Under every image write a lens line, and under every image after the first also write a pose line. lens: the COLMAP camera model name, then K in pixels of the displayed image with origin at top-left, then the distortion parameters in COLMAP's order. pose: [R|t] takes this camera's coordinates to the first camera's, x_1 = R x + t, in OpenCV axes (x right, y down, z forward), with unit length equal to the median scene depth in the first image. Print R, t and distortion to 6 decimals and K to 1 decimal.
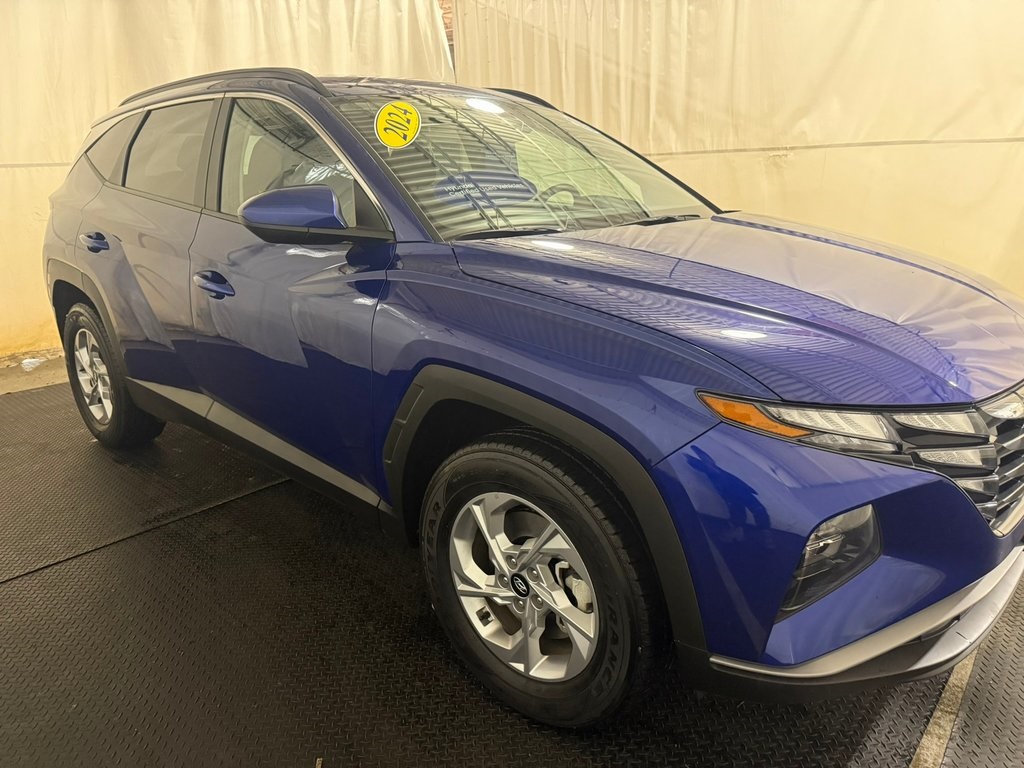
lens RADIAL K [[720.9, 0, 517.7], [0, 720.9, 384.0], [0, 0, 1]] dist [0.024960, -0.032570]
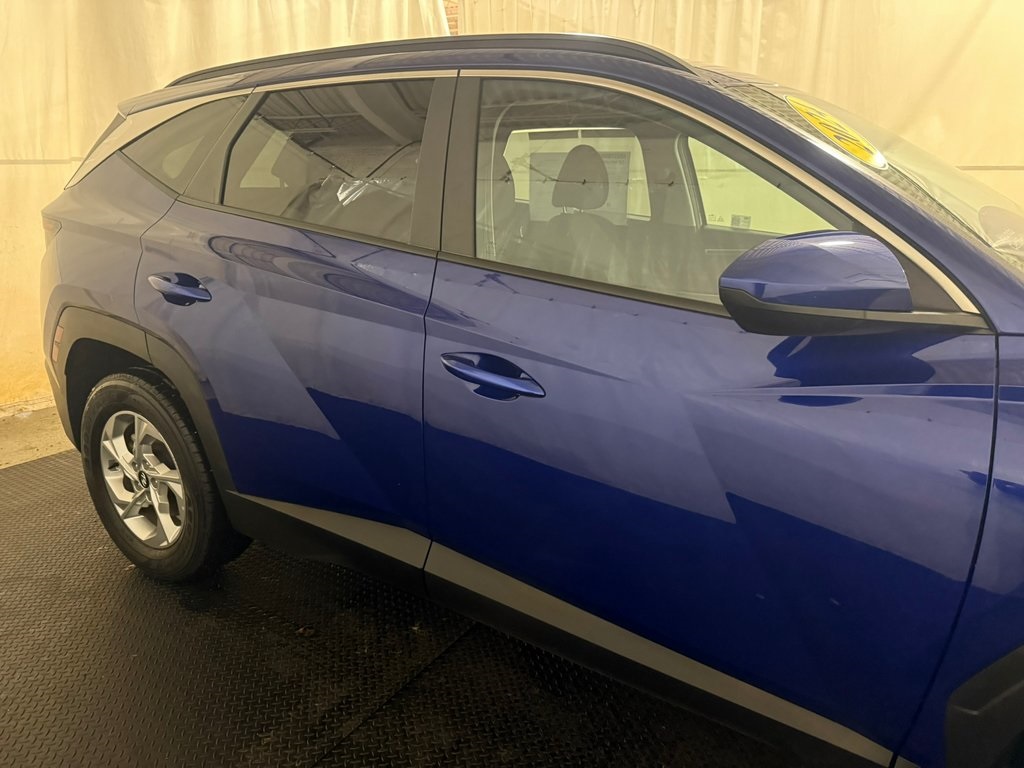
lens RADIAL K [[720.9, 0, 509.0], [0, 720.9, 378.7], [0, 0, 1]] dist [0.024960, -0.032570]
pose [[0.985184, -0.019444, 0.170397, -0.346871], [0.021959, 0.999676, -0.012886, -0.085122], [-0.170091, 0.016437, 0.985291, 0.262333]]
